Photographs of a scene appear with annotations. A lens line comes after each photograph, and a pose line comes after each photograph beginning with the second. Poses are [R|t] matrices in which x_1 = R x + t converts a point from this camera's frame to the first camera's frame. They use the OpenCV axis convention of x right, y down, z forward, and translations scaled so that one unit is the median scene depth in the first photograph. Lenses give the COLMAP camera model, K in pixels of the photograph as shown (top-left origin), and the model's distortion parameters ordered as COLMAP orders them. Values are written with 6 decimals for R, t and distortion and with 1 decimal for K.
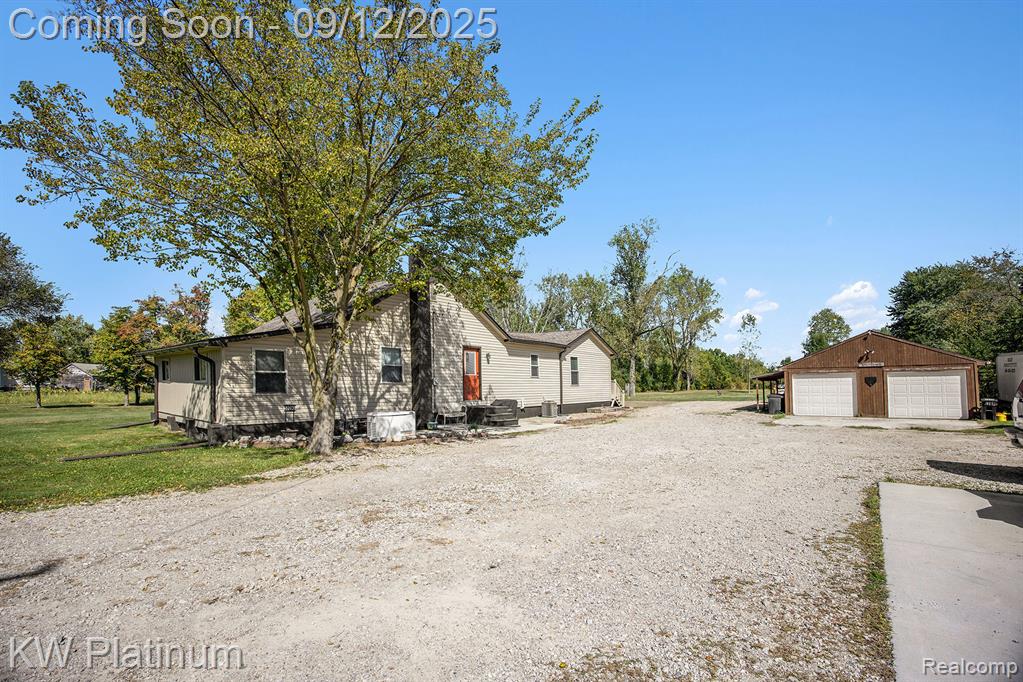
lens RADIAL K [[450.4, 0, 516.4], [0, 450.4, 363.2], [0, 0, 1]] dist [-0.029384, 0.000007]
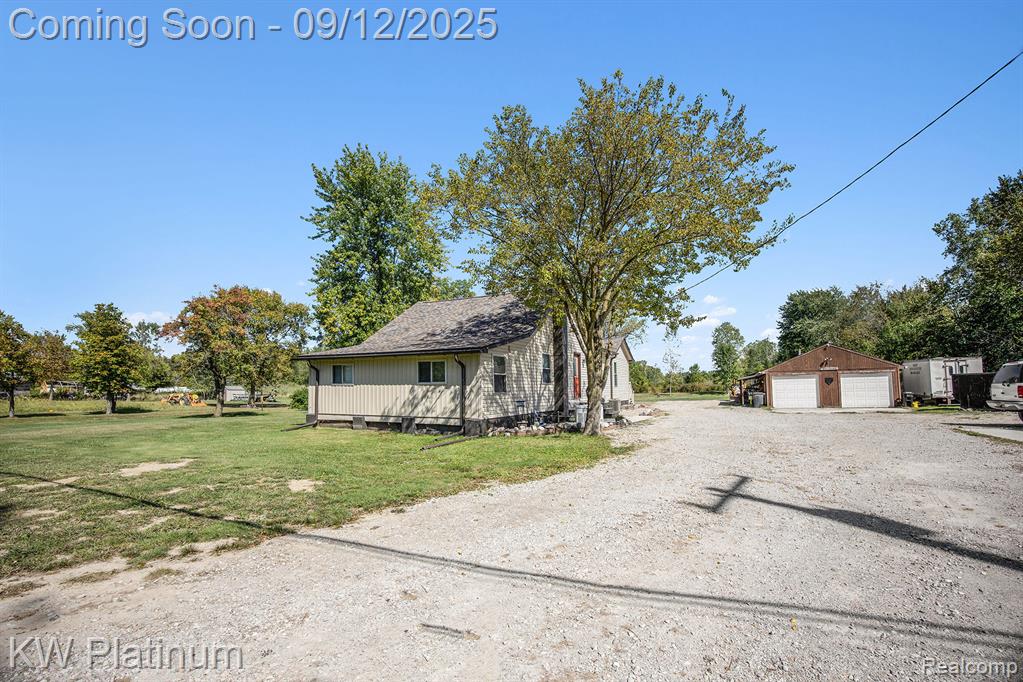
lens RADIAL K [[455.8, 0, 549.9], [0, 455.8, 362.1], [0, 0, 1]] dist [-0.000354, 0.000006]
pose [[0.960510, 0.004023, 0.278215, -0.469174], [0.000311, 0.999879, -0.015532, 0.005450], [-0.278244, 0.015005, 0.960393, -0.116921]]
